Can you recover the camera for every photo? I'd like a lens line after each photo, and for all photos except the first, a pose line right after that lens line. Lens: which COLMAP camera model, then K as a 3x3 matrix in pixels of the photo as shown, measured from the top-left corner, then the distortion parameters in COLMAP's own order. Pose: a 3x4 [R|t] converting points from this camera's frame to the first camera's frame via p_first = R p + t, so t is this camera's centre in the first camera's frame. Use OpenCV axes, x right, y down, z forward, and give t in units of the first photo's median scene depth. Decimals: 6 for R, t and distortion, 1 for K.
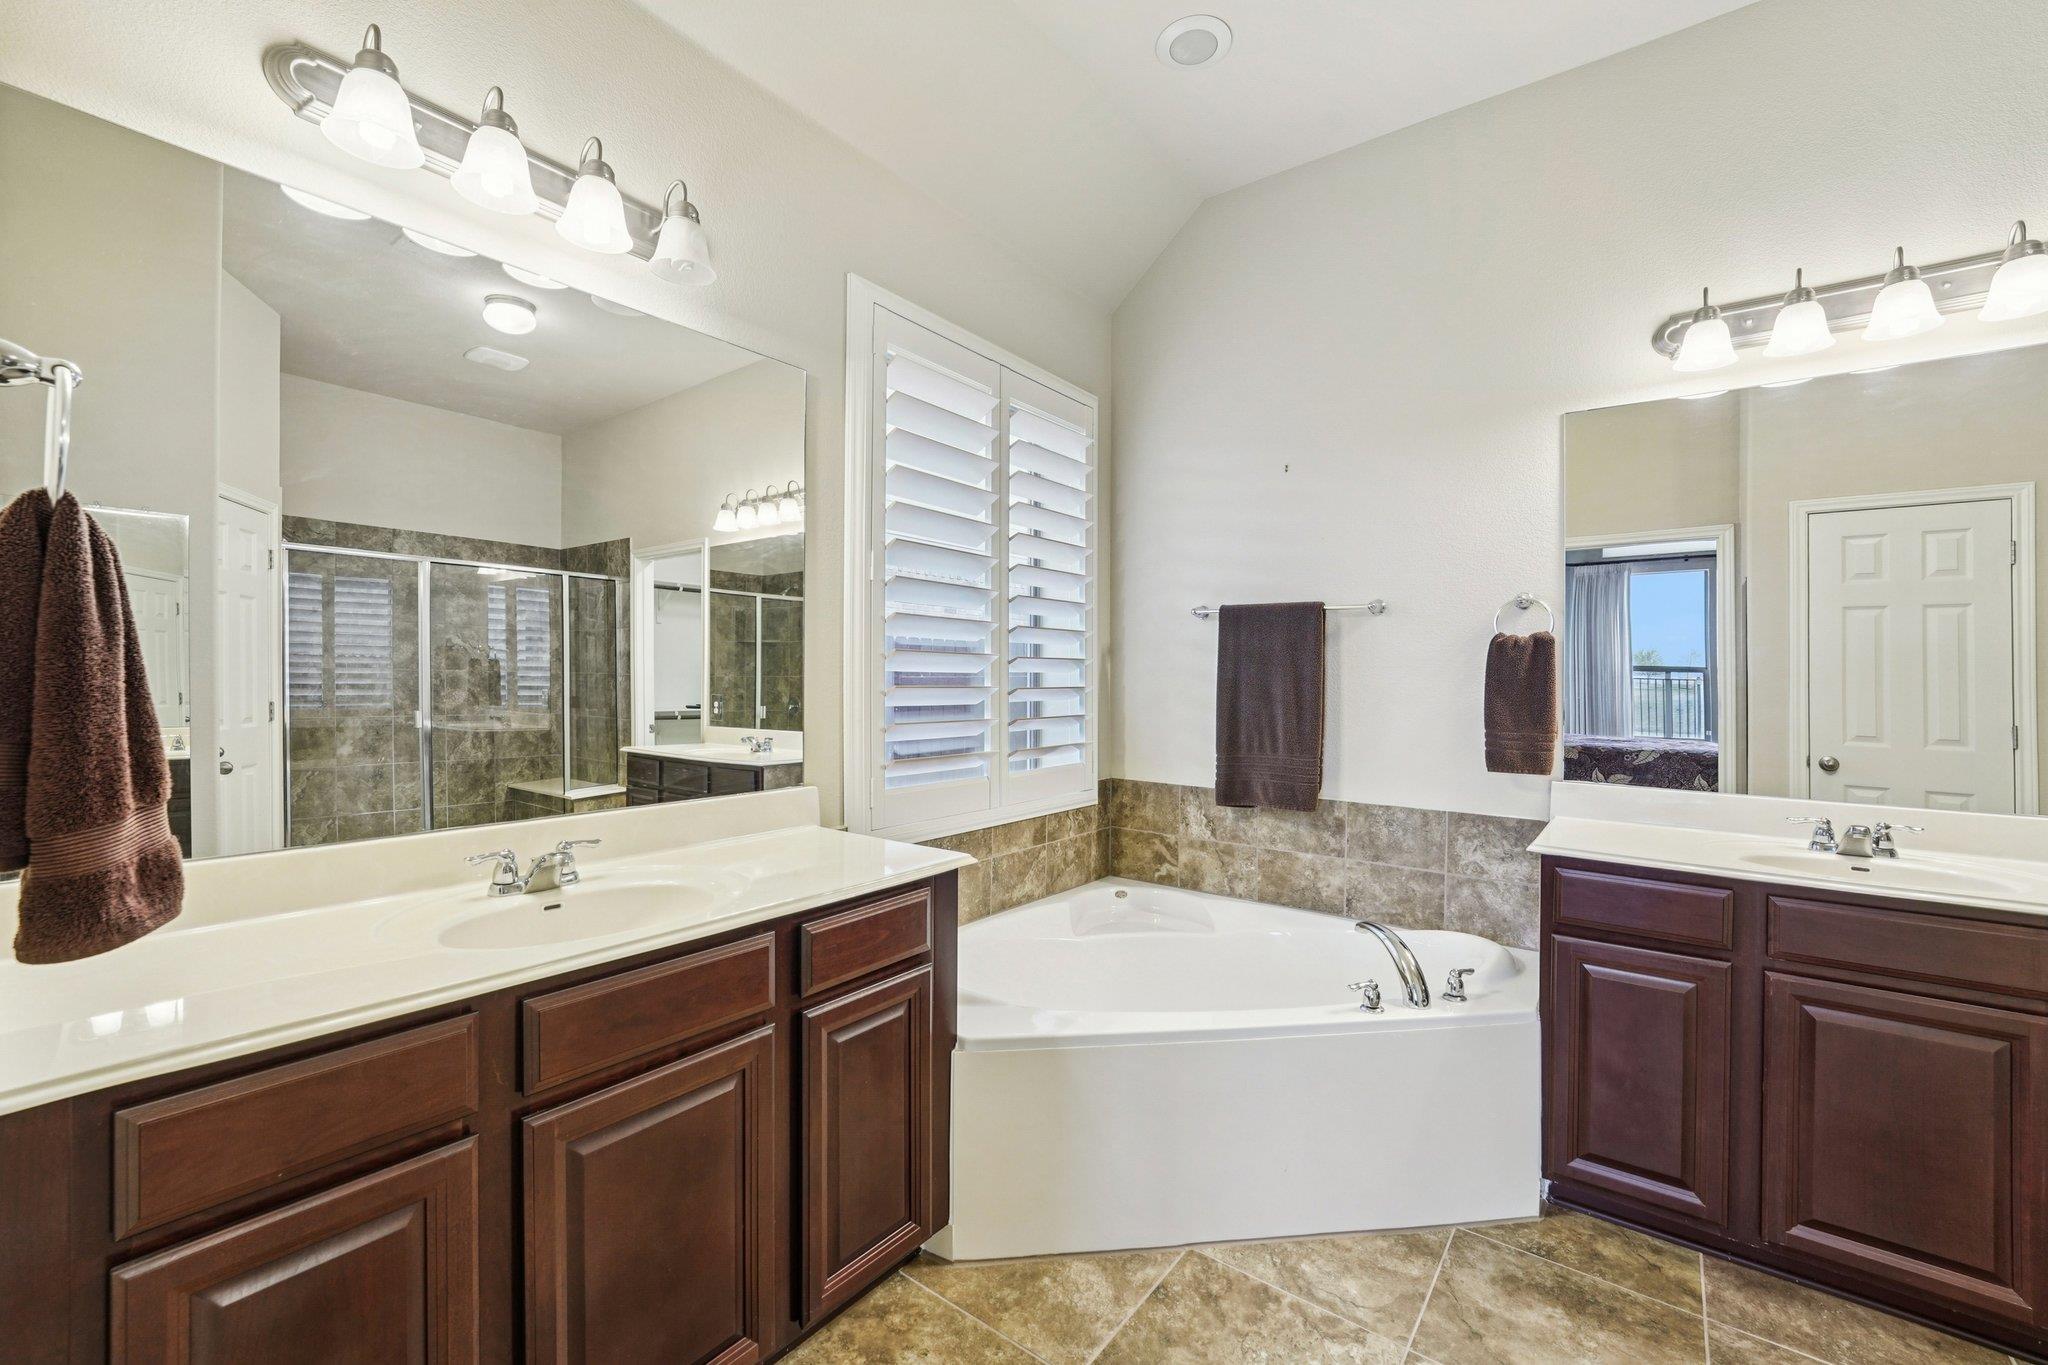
lens RADIAL K [[840.2, 0, 1018.9], [0, 840.2, 666.5], [0, 0, 1]] dist [-0.015049, 0.000620]
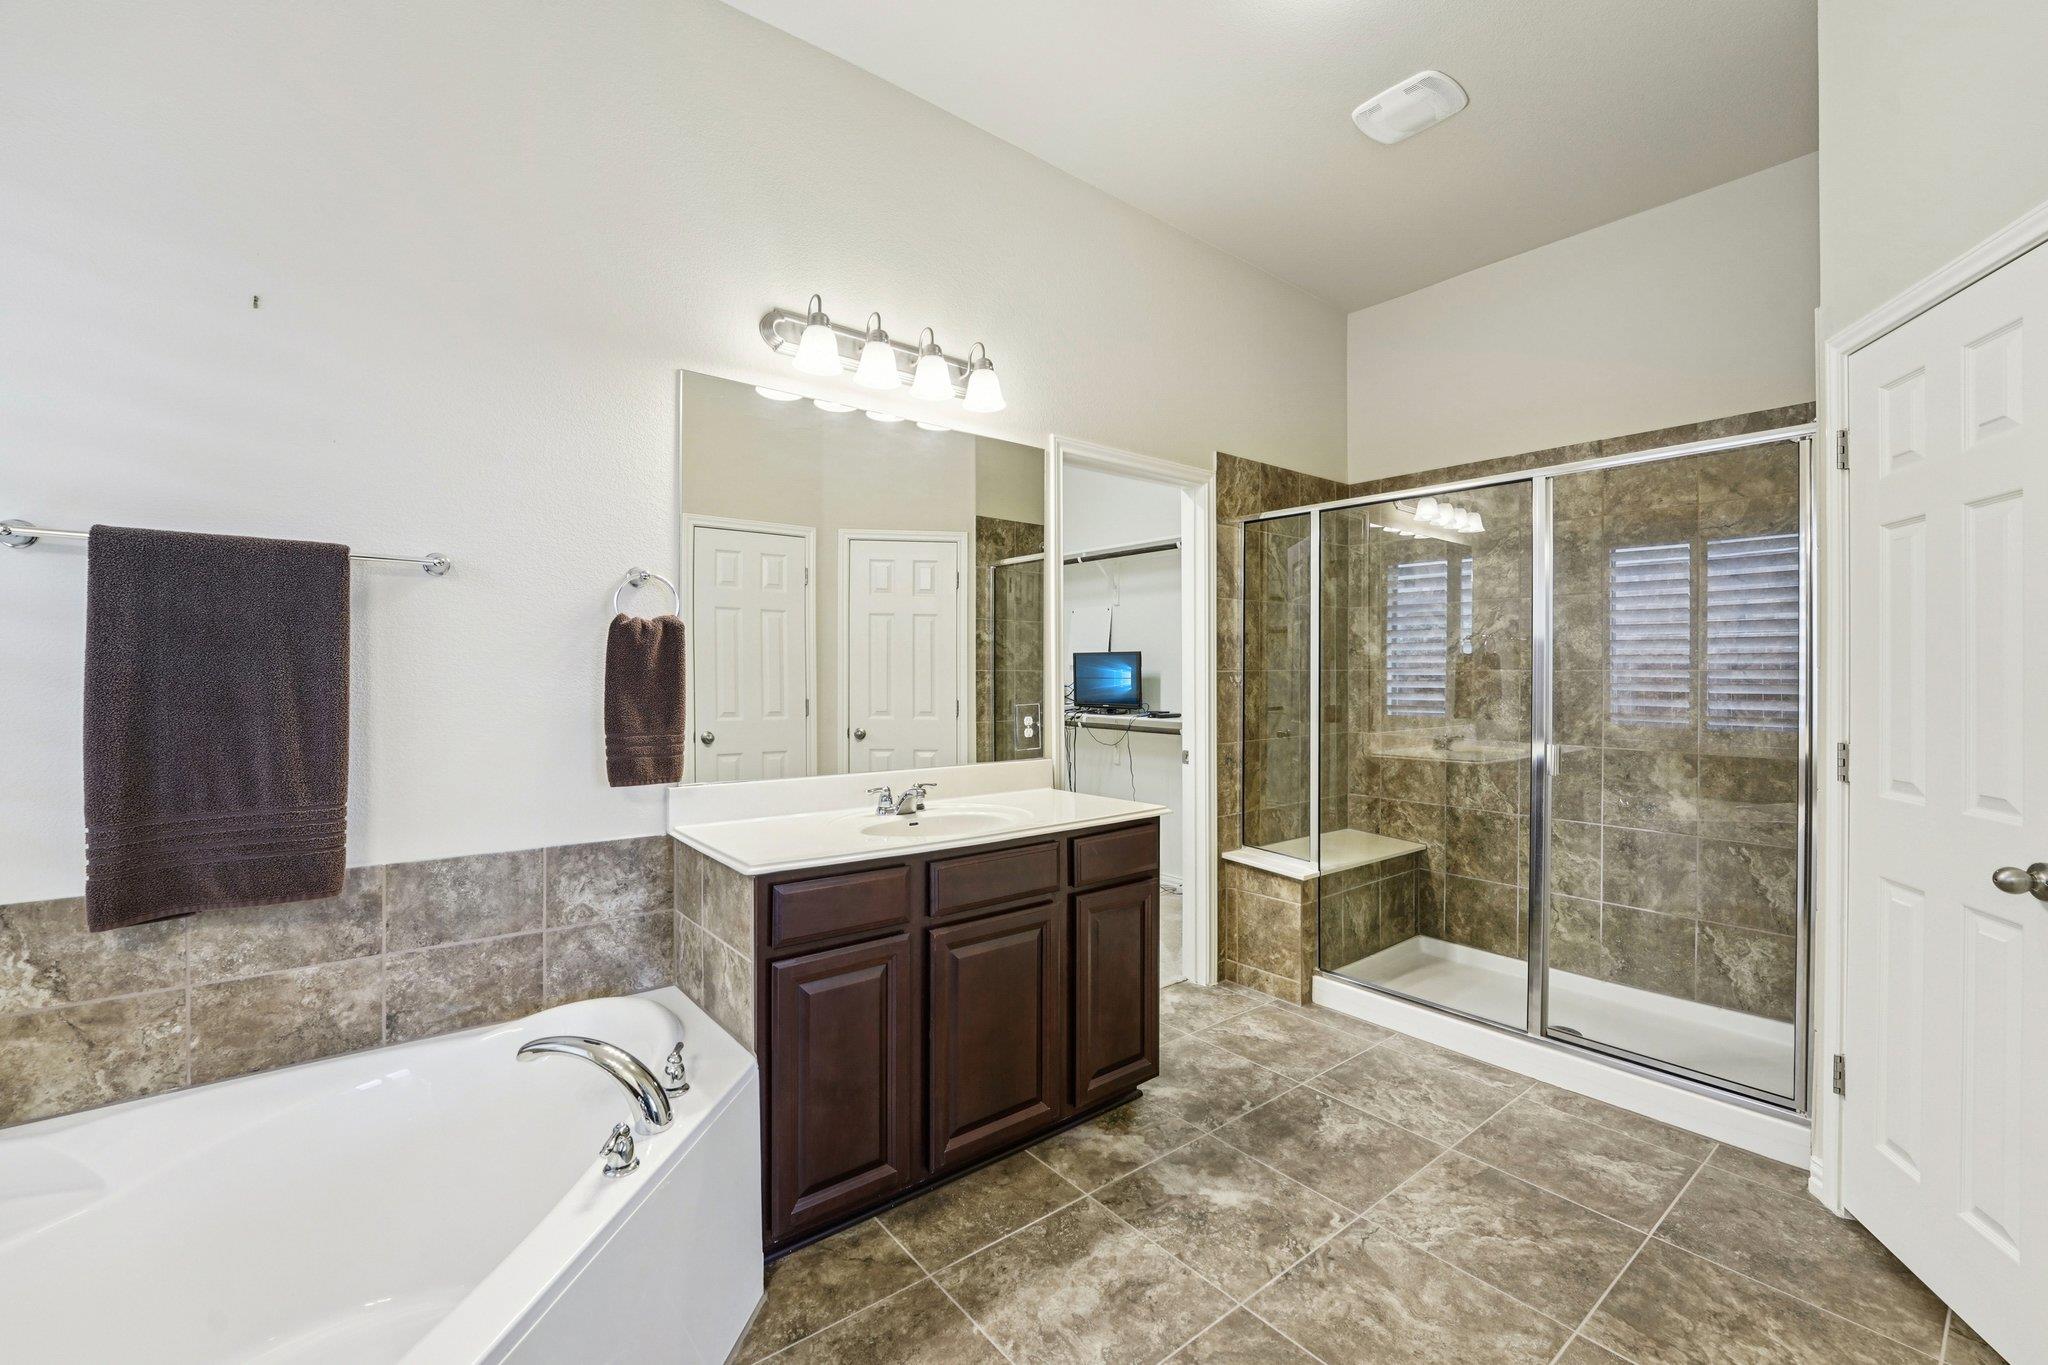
lens RADIAL K [[840.2, 0, 1018.9], [0, 840.2, 666.5], [0, 0, 1]] dist [-0.015049, 0.000620]
pose [[0.246479, -0.003328, 0.969143, -0.108255], [-0.011464, 0.999914, 0.006350, 0.001110], [-0.969080, -0.012675, 0.246419, 0.401234]]
